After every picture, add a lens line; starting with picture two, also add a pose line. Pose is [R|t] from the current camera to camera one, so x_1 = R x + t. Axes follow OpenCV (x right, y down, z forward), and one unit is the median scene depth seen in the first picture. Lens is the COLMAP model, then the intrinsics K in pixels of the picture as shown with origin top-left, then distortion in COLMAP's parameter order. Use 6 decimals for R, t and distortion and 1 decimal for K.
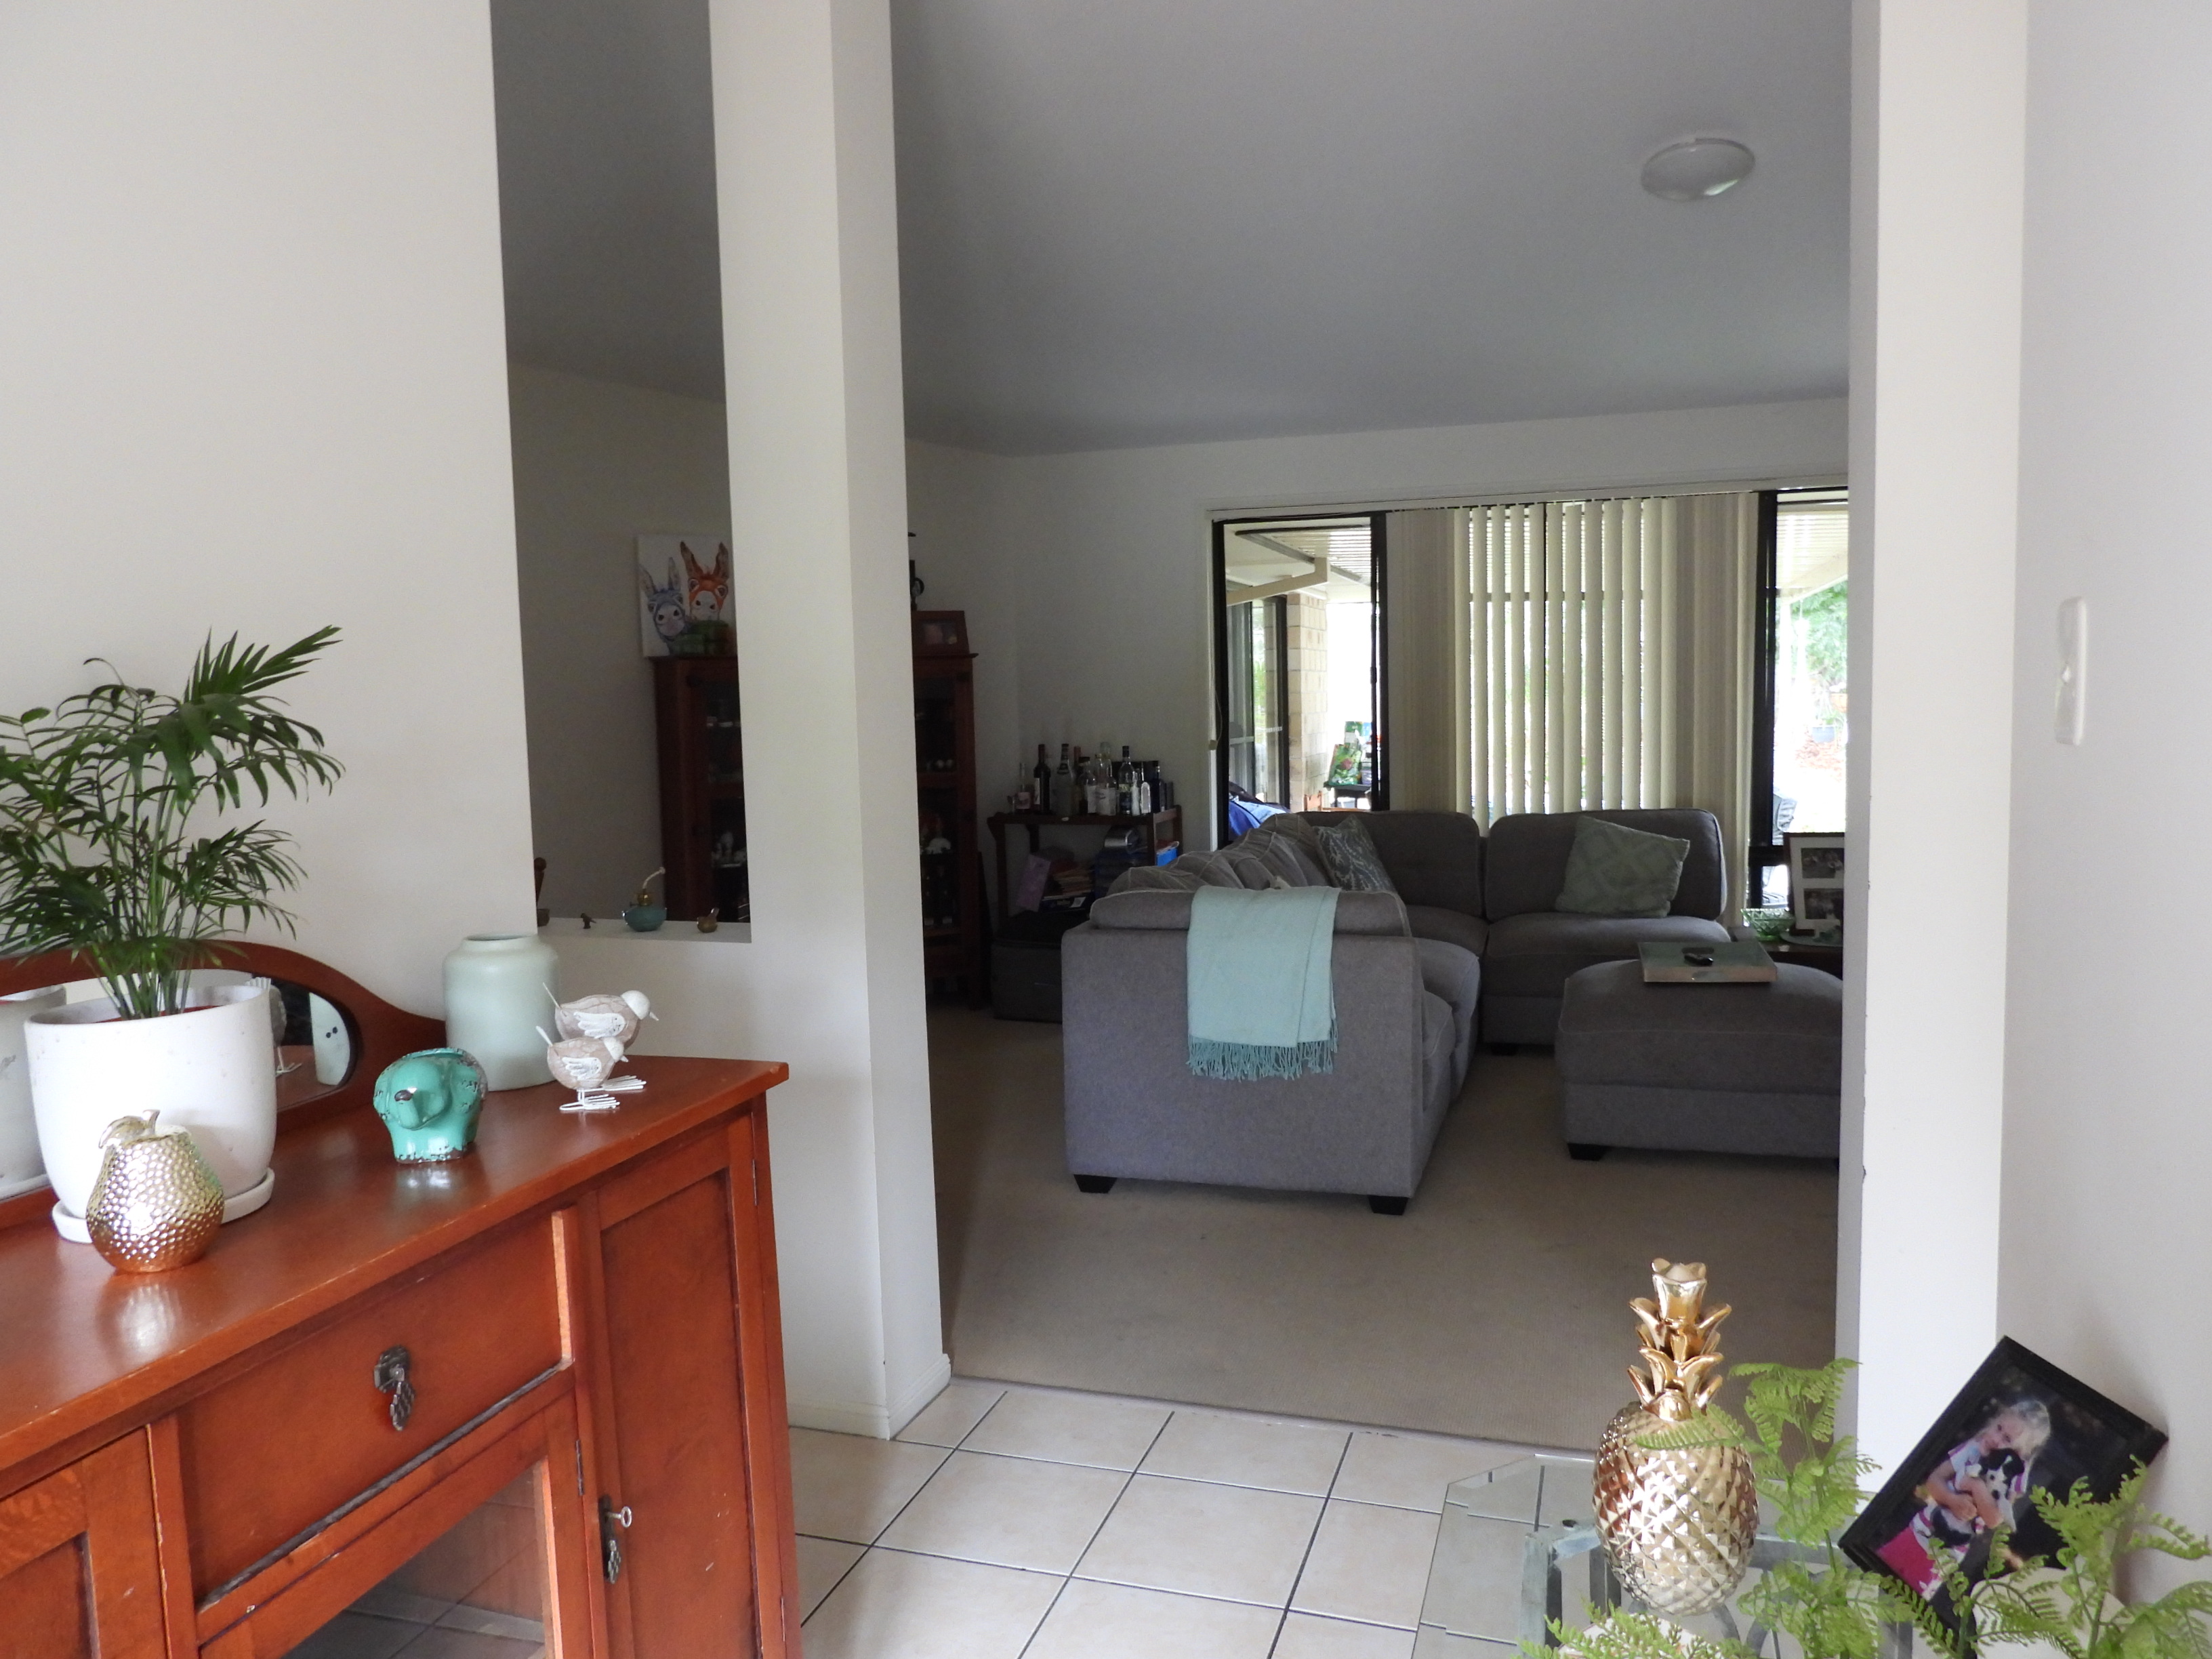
lens RADIAL K [[1572.6, 0, 1105.0], [0, 1572.6, 831.2], [0, 0, 1]] dist [-0.012998, 0.001916]
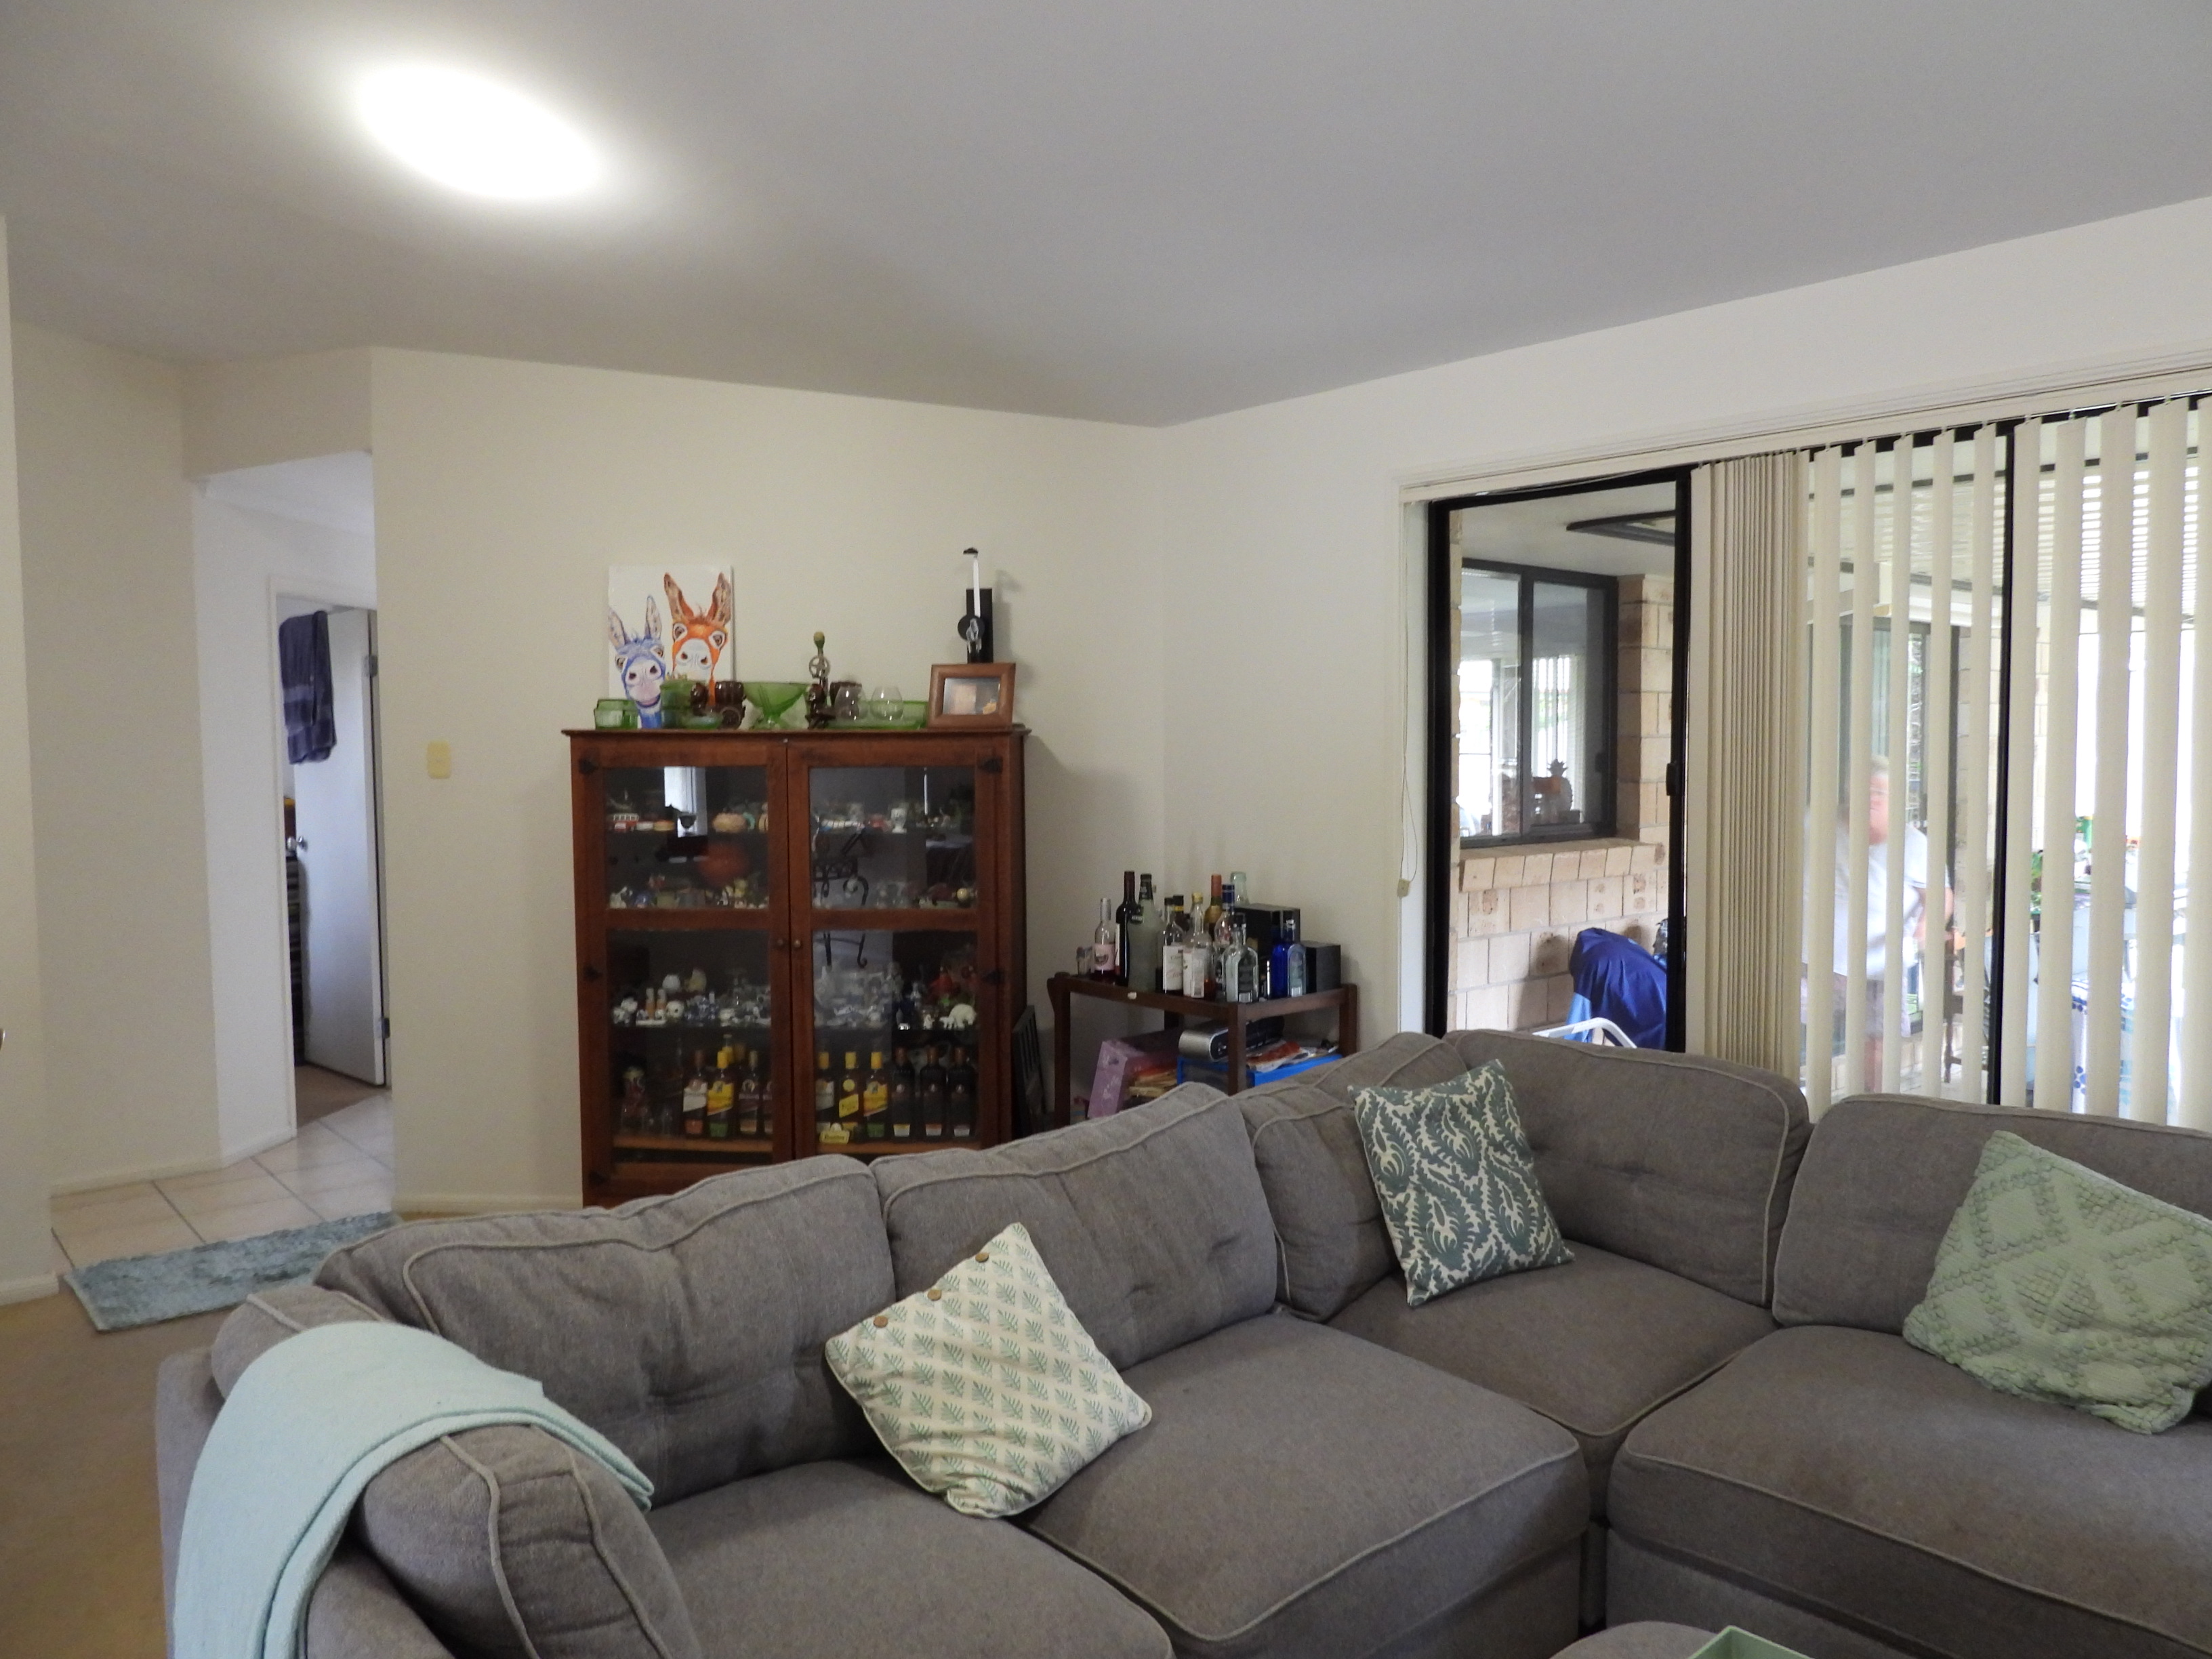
lens RADIAL K [[1572.6, 0, 1107.3], [0, 1572.6, 827.9], [0, 0, 1]] dist [-0.012998, 0.001916]
pose [[0.866281, 0.042184, -0.497774, 0.280219], [-0.054514, 0.998460, -0.010256, -0.068680], [0.496575, 0.036020, 0.867246, 0.466541]]
